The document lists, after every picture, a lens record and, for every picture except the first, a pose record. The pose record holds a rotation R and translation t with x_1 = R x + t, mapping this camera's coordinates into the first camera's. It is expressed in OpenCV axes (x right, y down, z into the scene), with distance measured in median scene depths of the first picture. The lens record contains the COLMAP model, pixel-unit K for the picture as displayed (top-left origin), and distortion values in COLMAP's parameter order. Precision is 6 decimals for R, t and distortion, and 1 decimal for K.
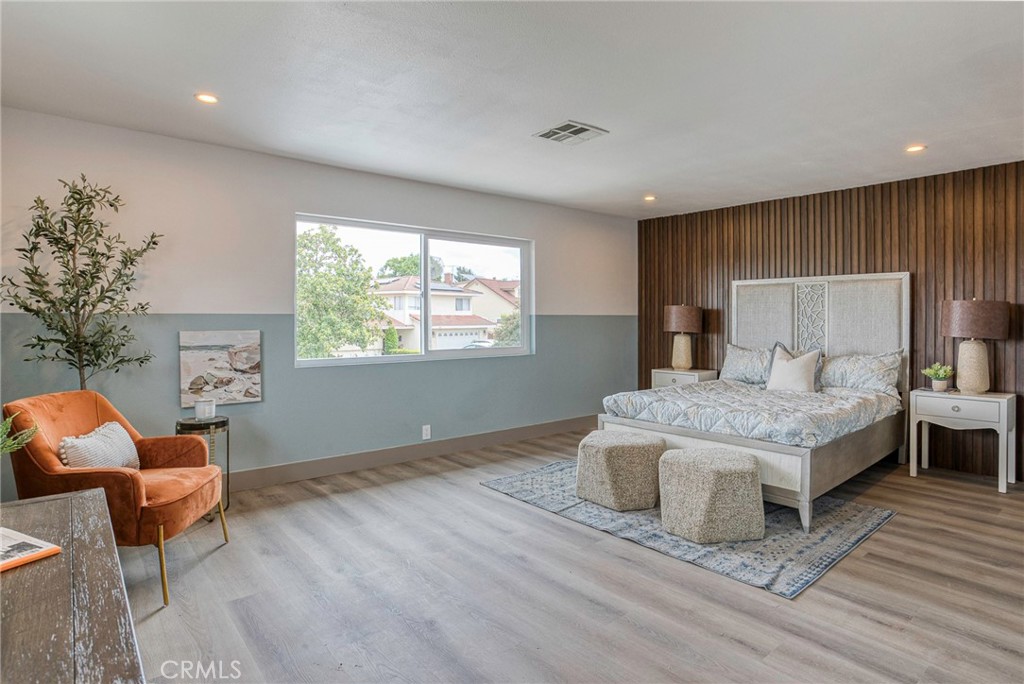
lens RADIAL K [[533.2, 0, 518.4], [0, 533.2, 332.7], [0, 0, 1]] dist [-0.075764, 0.037066]
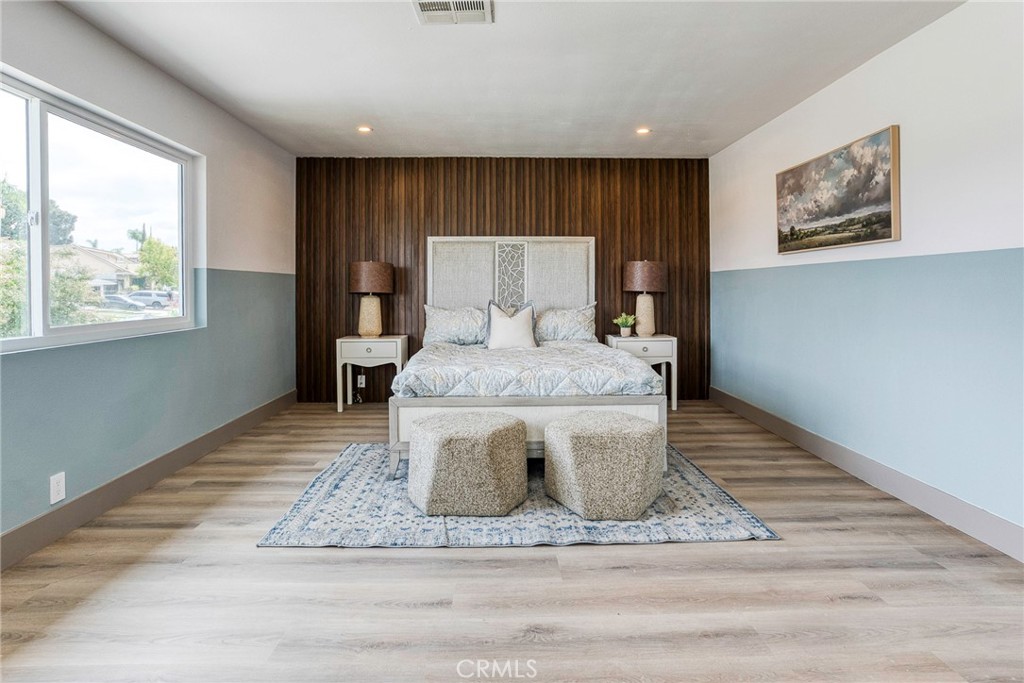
lens RADIAL K [[545.1, 0, 512.4], [0, 545.1, 289.1], [0, 0, 1]] dist [-0.054313, 0.026689]
pose [[0.643865, -0.003483, 0.765131, -0.310424], [0.021708, 0.999670, -0.013717, 0.013558], [-0.764831, 0.025441, 0.643728, 0.360670]]
